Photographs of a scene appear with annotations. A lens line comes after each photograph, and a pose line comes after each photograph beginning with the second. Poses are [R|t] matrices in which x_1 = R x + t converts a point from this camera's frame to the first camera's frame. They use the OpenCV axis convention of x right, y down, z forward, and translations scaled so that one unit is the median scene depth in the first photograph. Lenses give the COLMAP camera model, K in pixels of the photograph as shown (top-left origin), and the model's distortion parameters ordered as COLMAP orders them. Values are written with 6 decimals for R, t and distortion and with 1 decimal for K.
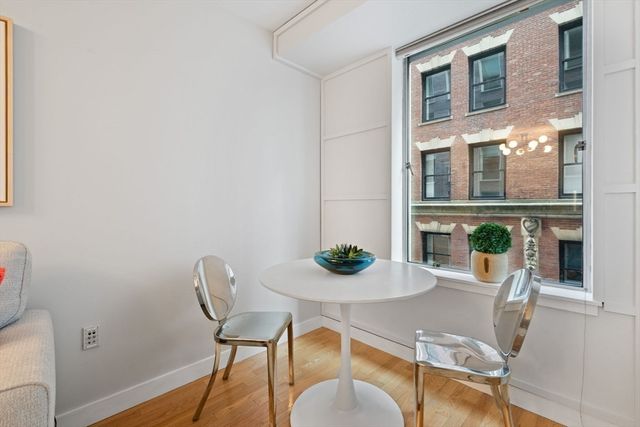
lens RADIAL K [[280.7, 0, 320.0], [0, 280.7, 213.5], [0, 0, 1]] dist [-0.000788, -0.000105]
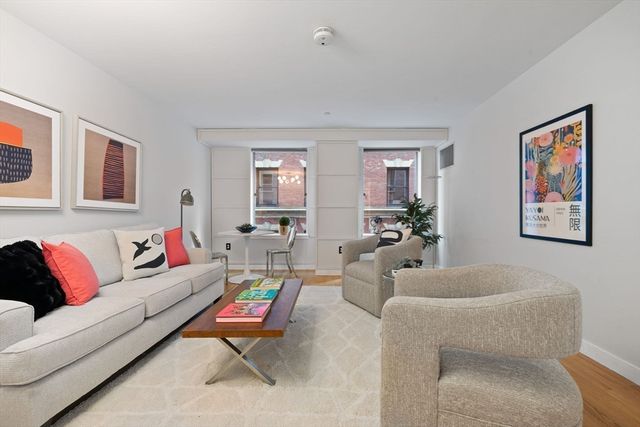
lens RADIAL K [[269.2, 0, 320.0], [0, 269.2, 213.5], [0, 0, 1]] dist [-0.000941, -0.000209]
pose [[0.726980, 0.003594, 0.686650, -0.355248], [0.004899, 0.999934, -0.010420, 0.009123], [-0.686642, 0.010939, 0.726914, -0.446232]]
